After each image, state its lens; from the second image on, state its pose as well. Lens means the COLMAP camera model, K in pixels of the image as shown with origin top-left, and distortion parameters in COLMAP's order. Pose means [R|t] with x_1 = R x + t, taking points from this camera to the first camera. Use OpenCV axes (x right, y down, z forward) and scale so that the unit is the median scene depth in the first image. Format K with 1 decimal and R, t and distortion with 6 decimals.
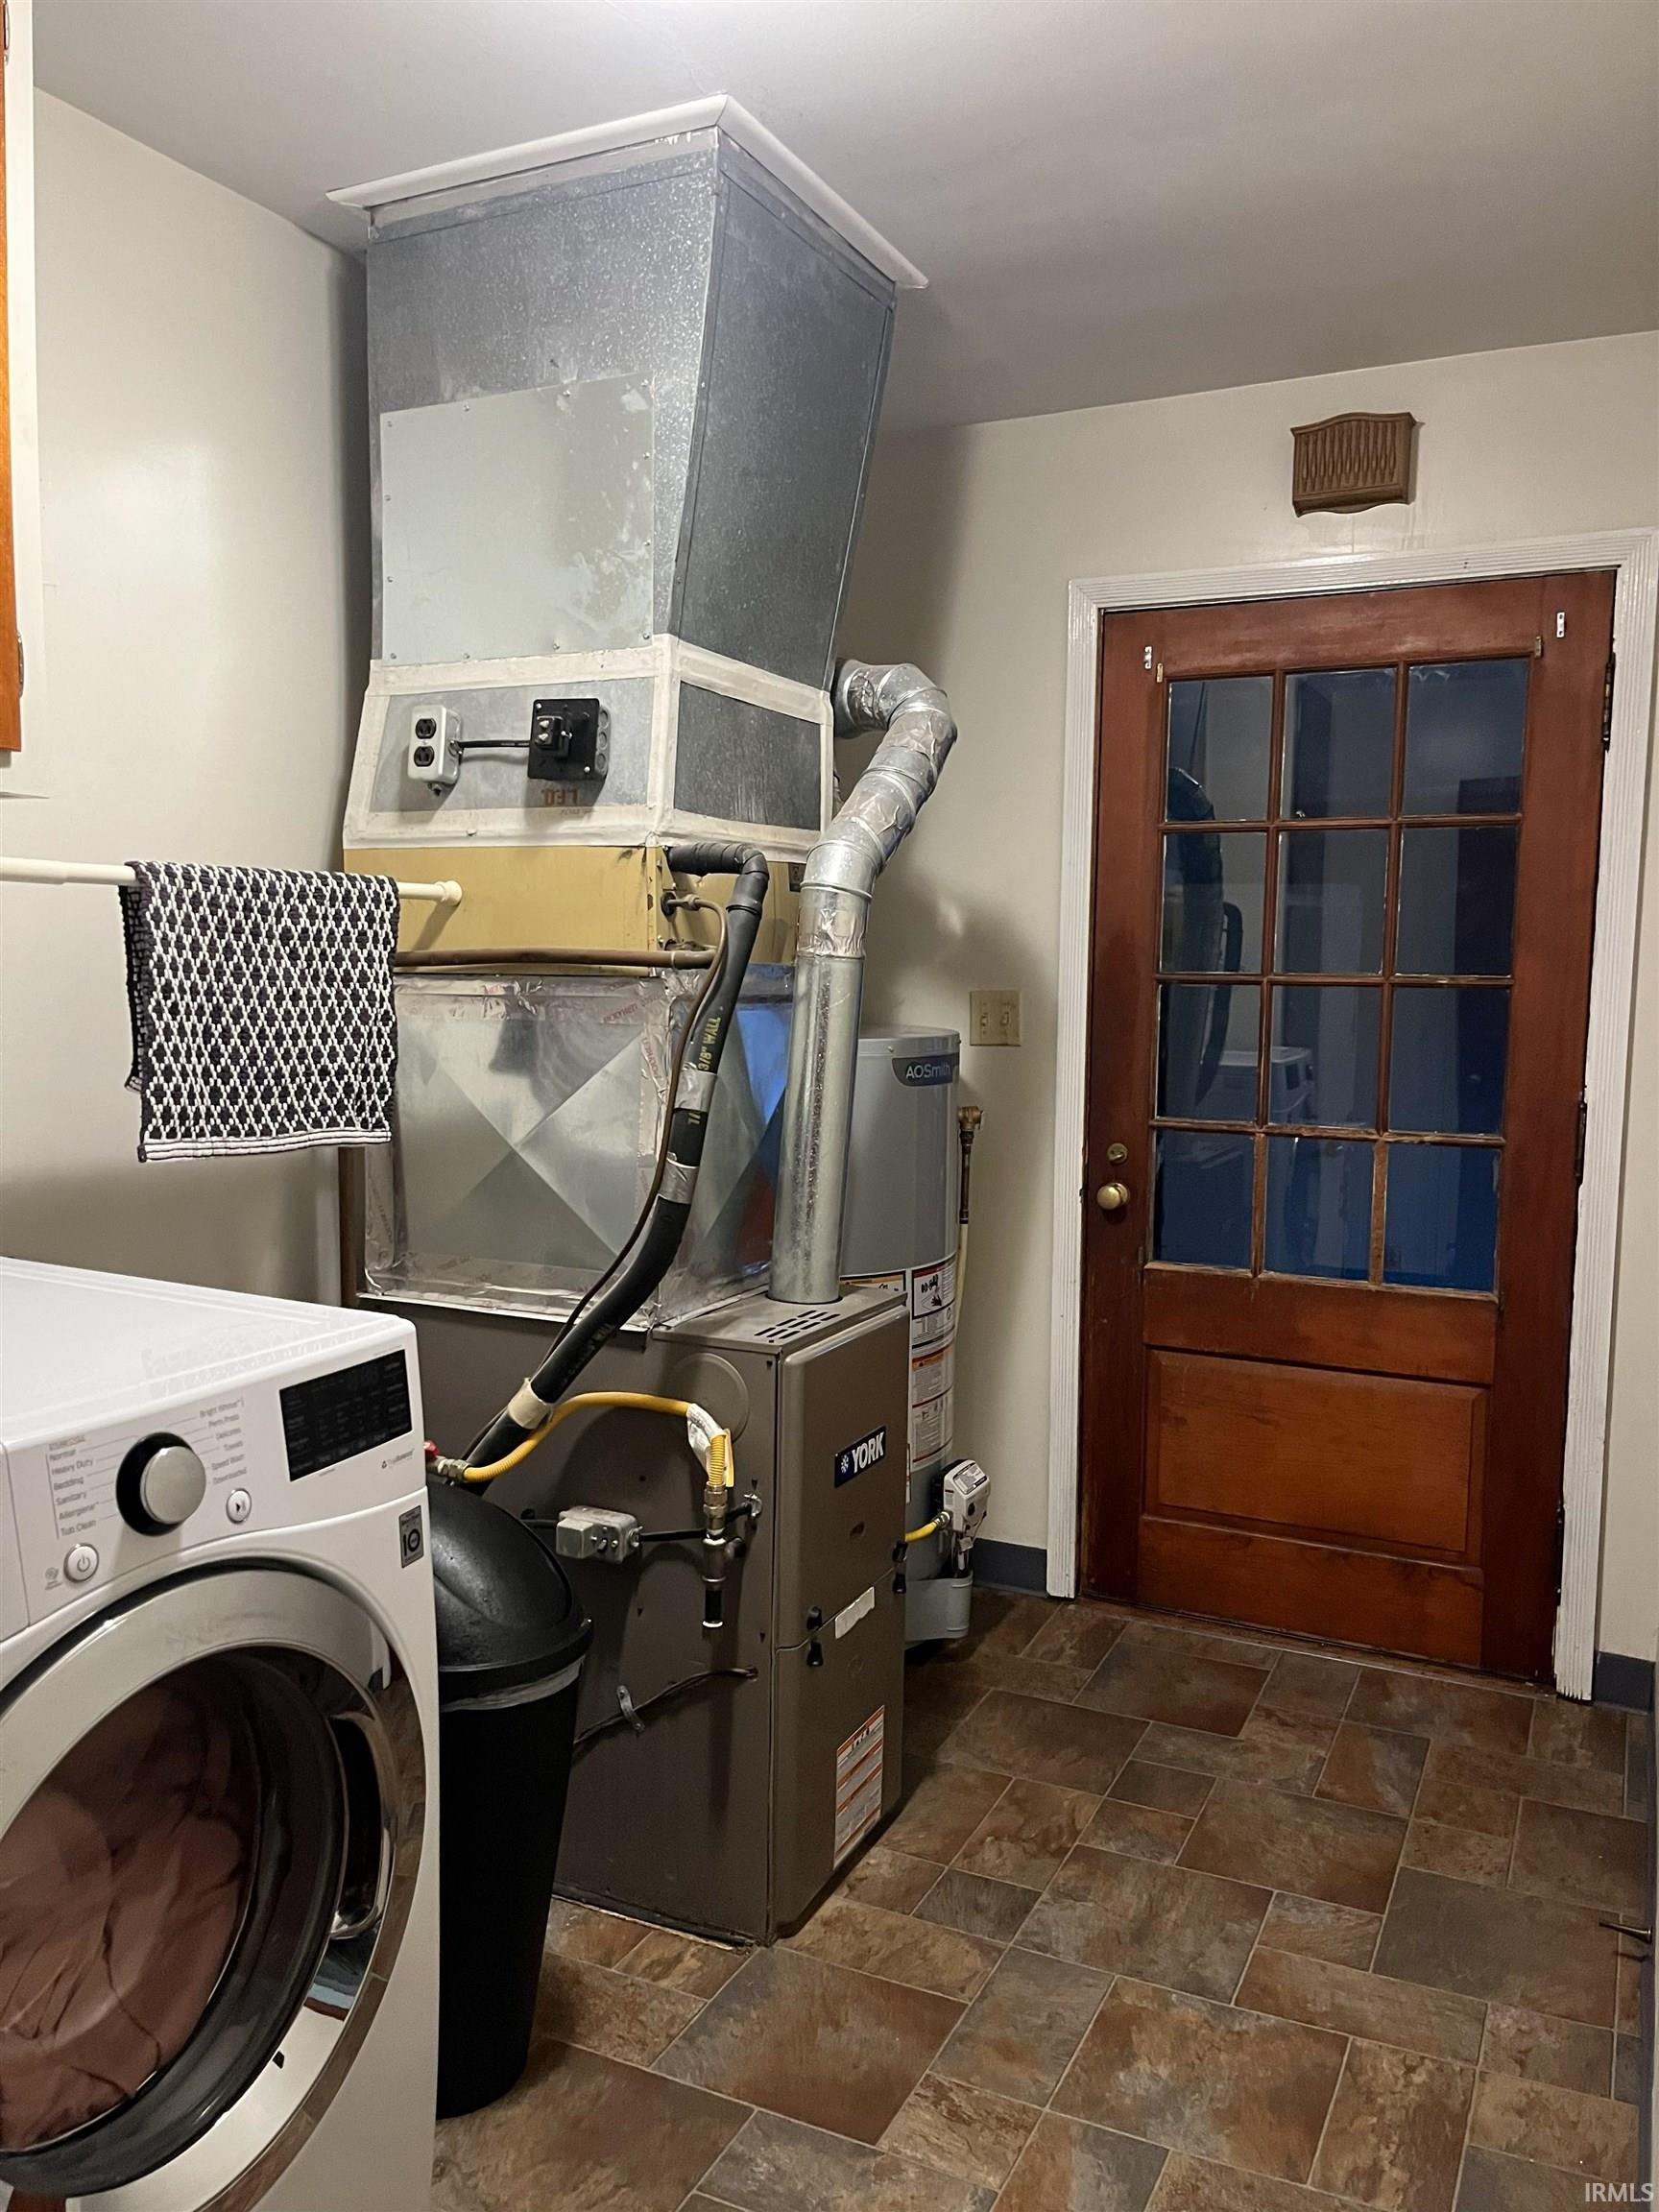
lens RADIAL K [[1693.2, 0, 822.0], [0, 1693.2, 1109.4], [0, 0, 1]] dist [0.063380, -0.089446]
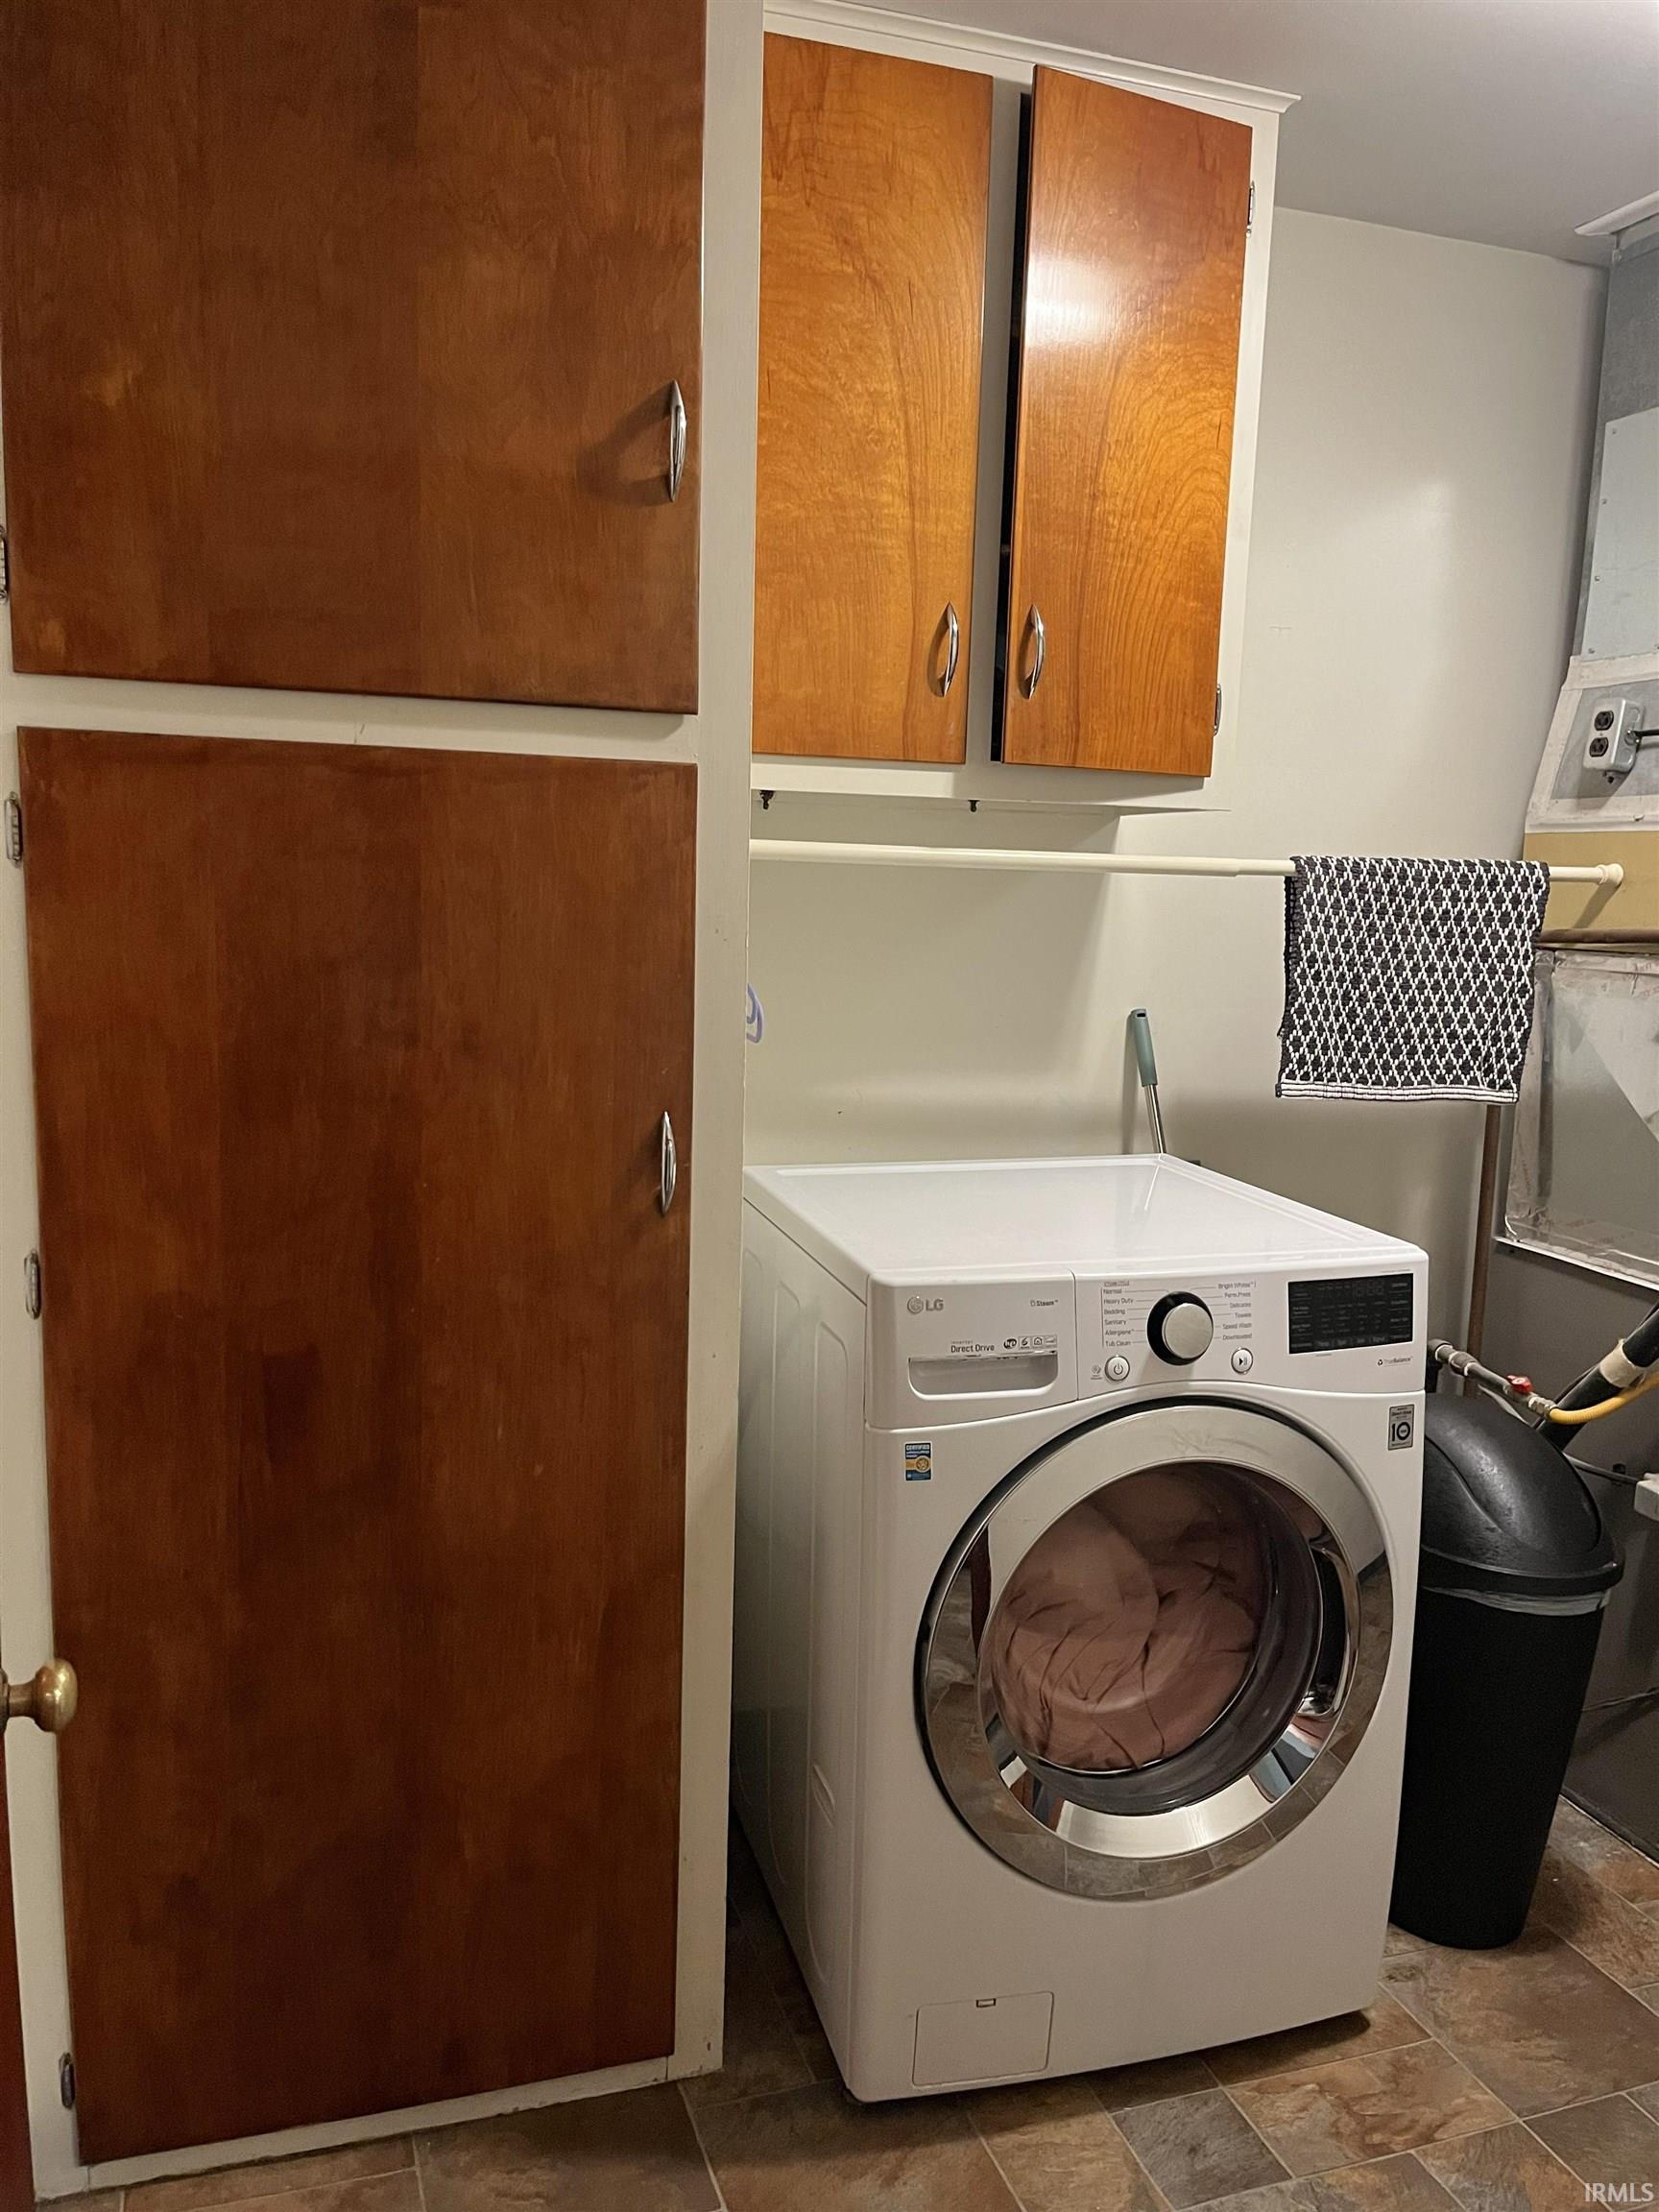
lens RADIAL K [[1693.2, 0, 822.0], [0, 1693.2, 1109.4], [0, 0, 1]] dist [0.063380, -0.089446]
pose [[0.699793, 0.107759, -0.706171, 0.235824], [-0.082921, 0.994128, 0.069528, -0.018032], [0.709517, 0.009901, 0.704619, -0.112520]]
